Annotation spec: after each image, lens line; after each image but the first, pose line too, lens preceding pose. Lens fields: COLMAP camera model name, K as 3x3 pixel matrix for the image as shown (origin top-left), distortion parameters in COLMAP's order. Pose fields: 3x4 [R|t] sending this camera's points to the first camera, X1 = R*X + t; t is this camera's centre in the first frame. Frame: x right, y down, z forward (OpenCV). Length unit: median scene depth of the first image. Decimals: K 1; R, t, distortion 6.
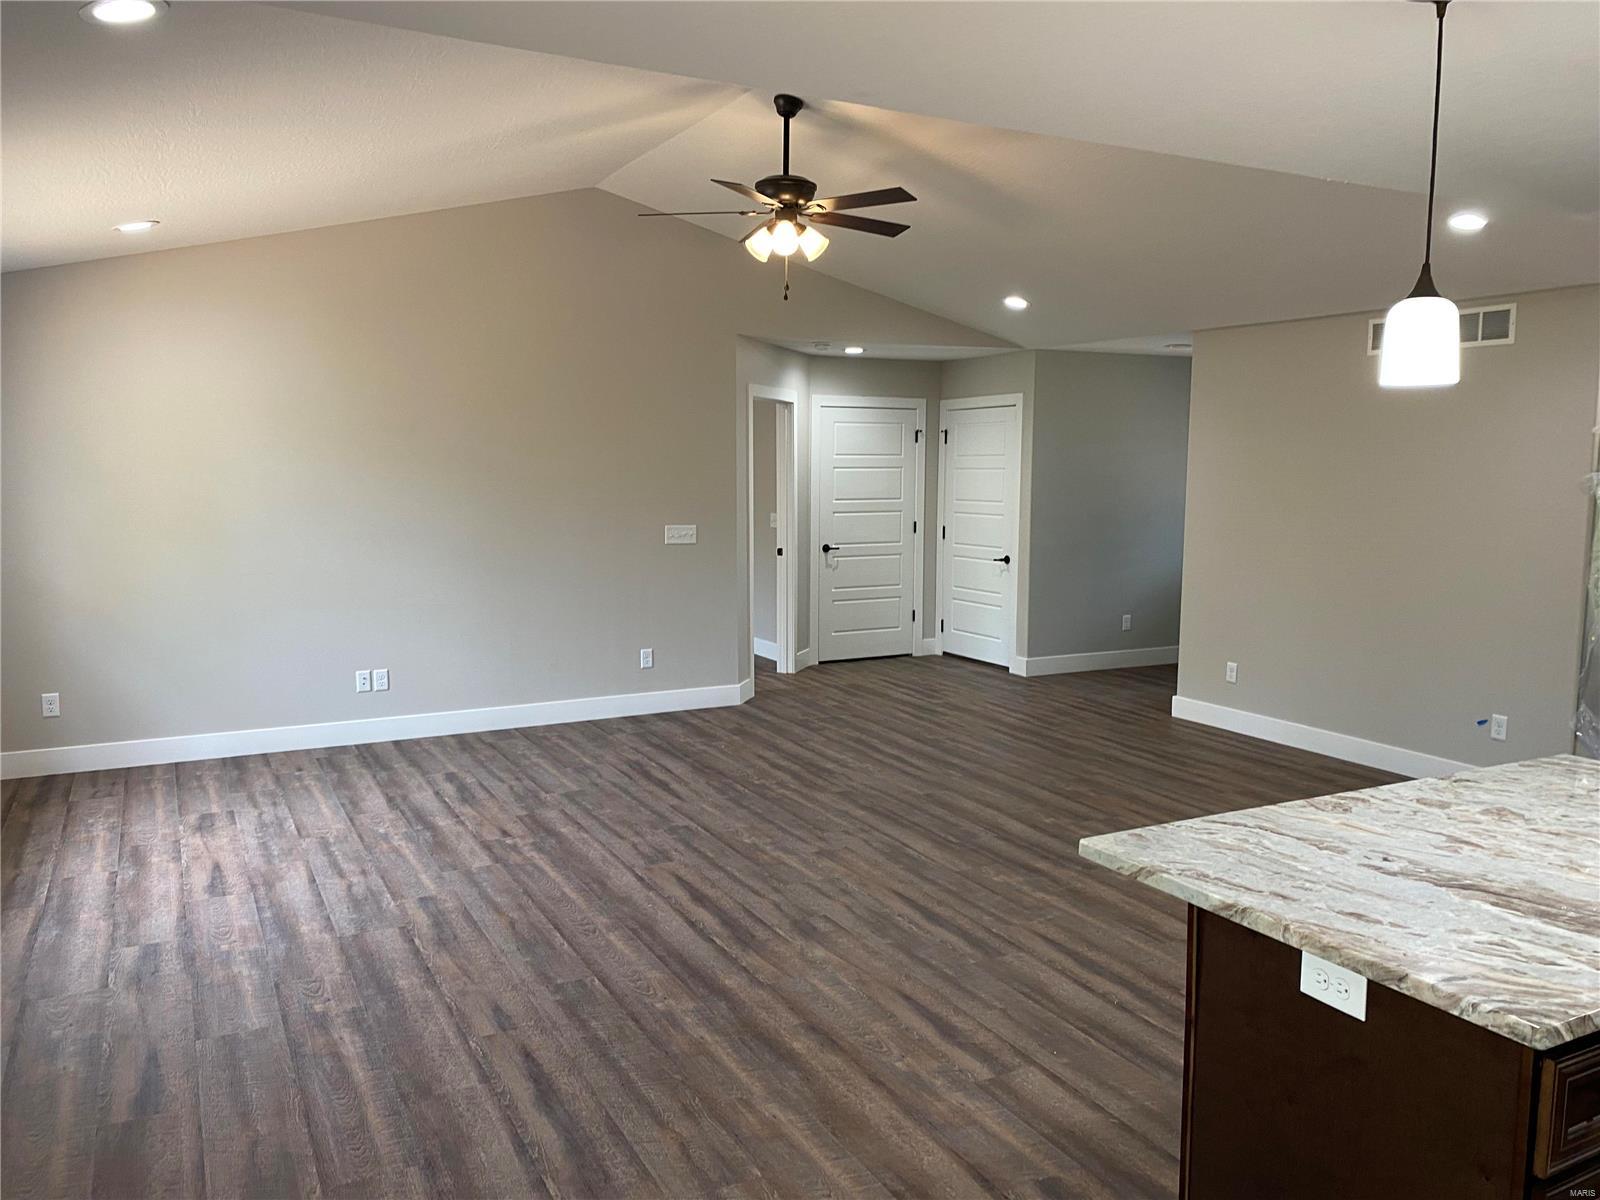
lens RADIAL K [[1240.0, 0, 774.5], [0, 1240.0, 597.6], [0, 0, 1]] dist [0.028973, -0.012219]
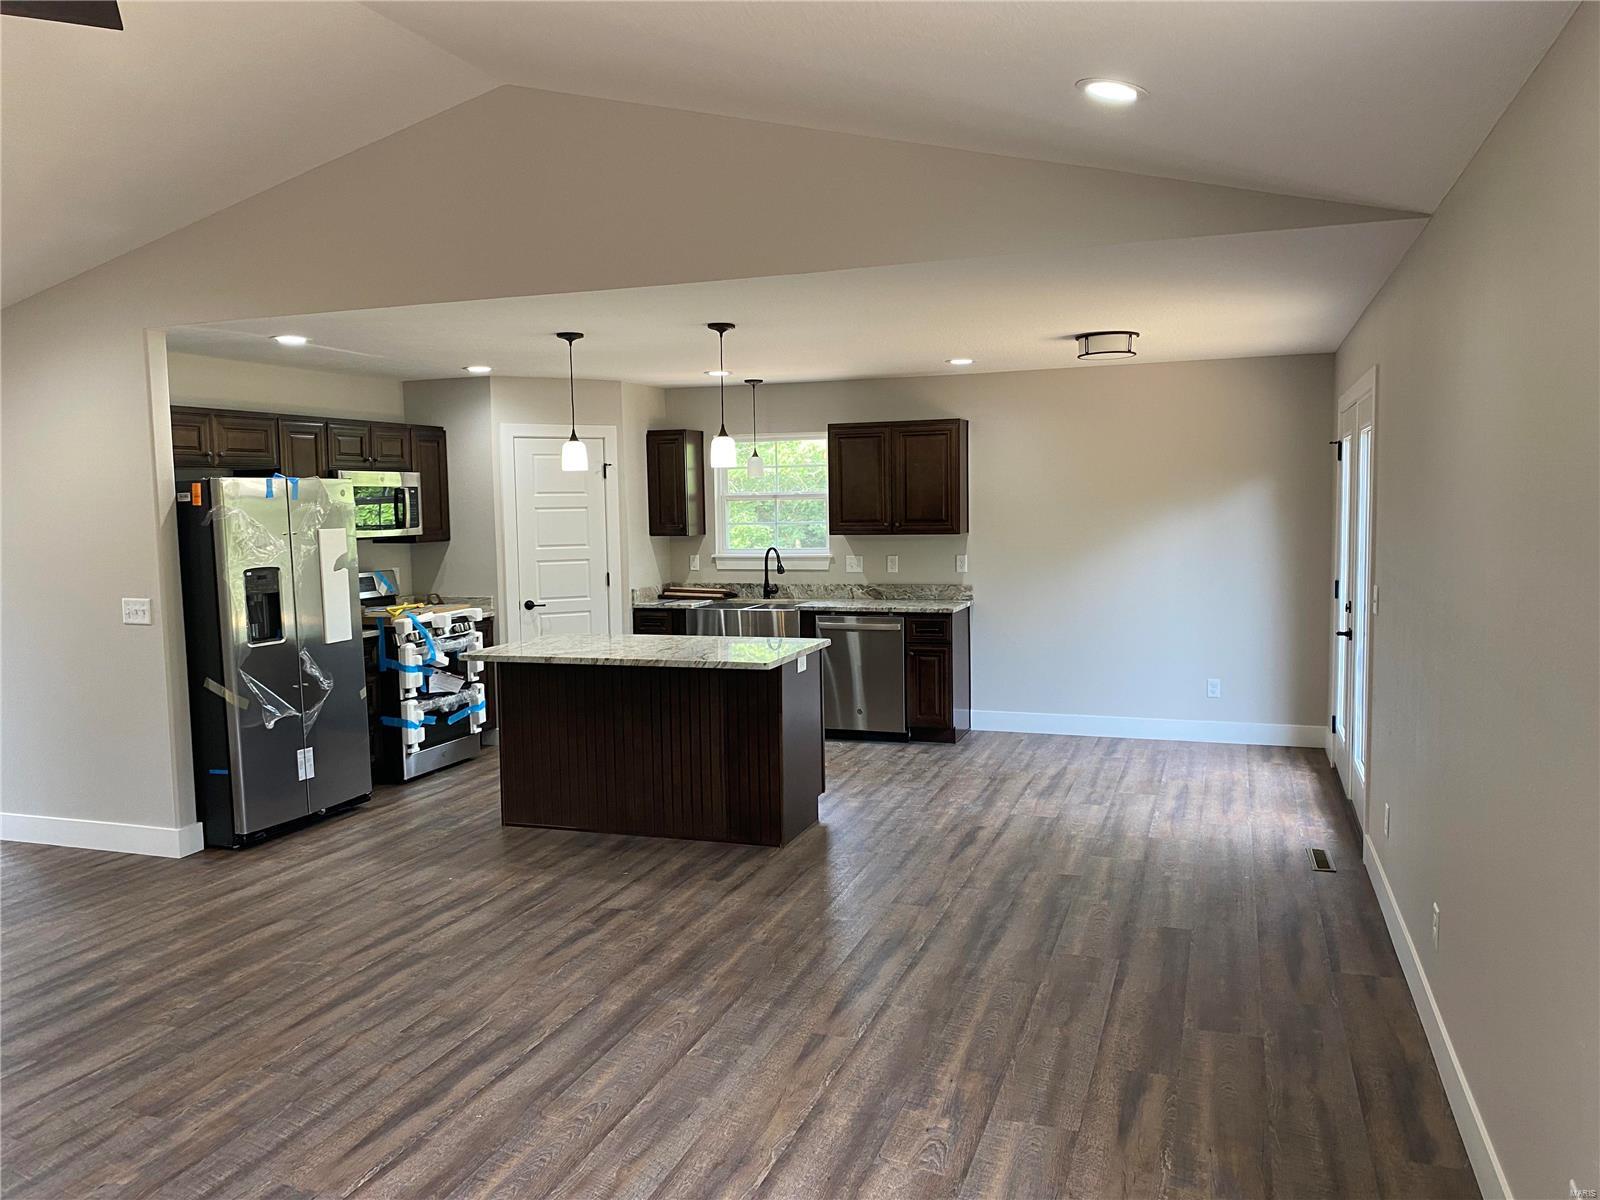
lens RADIAL K [[1238.7, 0, 800.0], [0, 1238.7, 600.0], [0, 0, 1]] dist [0.090117, -0.116908]
pose [[-0.698581, -0.051523, 0.713673, -0.742521], [0.094033, 0.982143, 0.162950, -0.149805], [-0.709325, 0.180943, -0.681262, 1.320369]]
